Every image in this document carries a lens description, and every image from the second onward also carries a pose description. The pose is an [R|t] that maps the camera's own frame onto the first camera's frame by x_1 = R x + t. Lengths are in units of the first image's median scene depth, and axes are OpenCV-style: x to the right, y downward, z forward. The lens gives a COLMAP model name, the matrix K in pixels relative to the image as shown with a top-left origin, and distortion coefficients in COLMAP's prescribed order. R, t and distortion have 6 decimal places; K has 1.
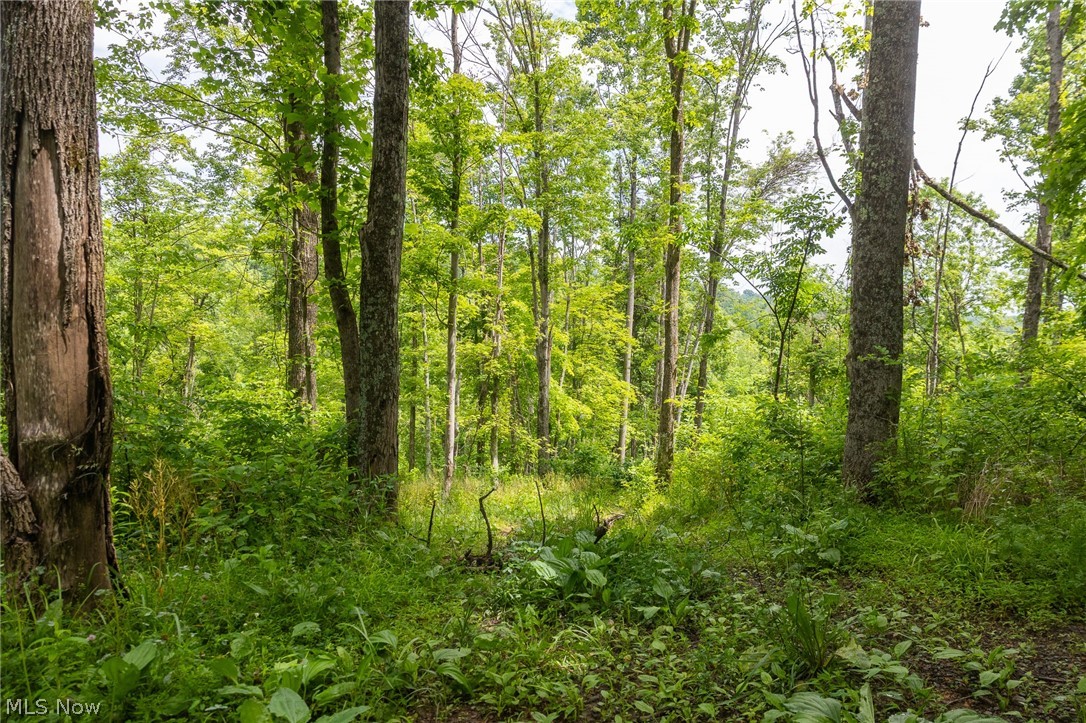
lens RADIAL K [[711.9, 0, 543.0], [0, 711.9, 361.5], [0, 0, 1]] dist [-0.007981, 0.002667]
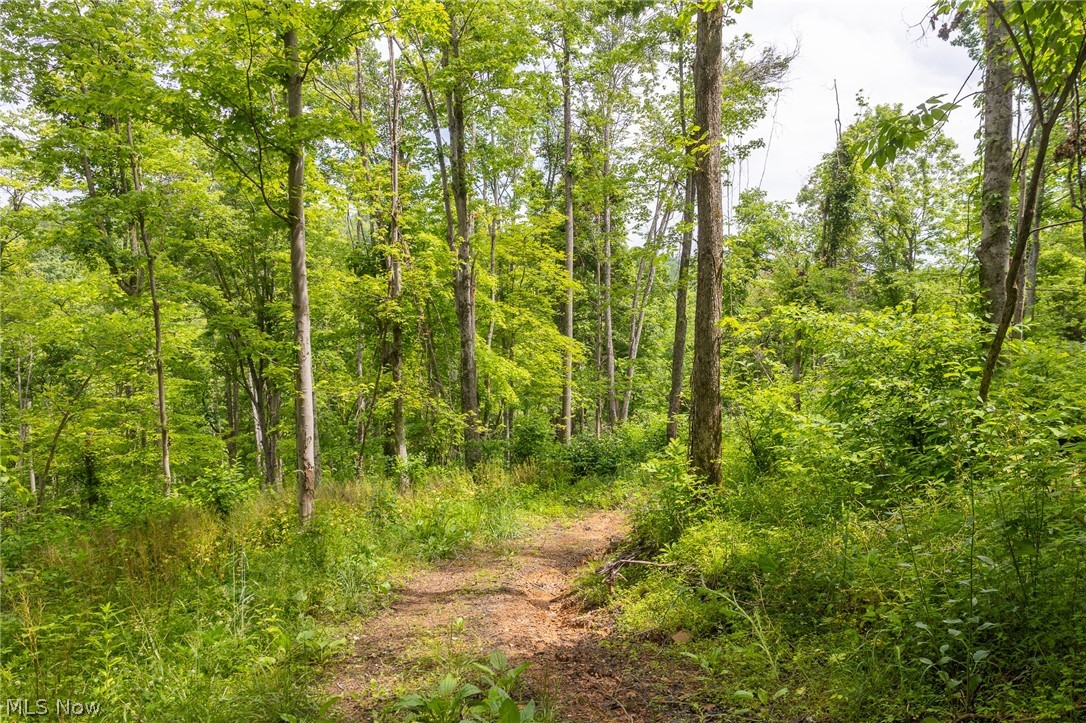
lens RADIAL K [[711.9, 0, 543.0], [0, 711.9, 361.5], [0, 0, 1]] dist [-0.007981, 0.002667]
pose [[0.993104, -0.050360, 0.105869, -0.000431], [0.045984, 0.998000, 0.043372, 0.025432], [-0.107842, -0.038205, 0.993434, 0.246787]]
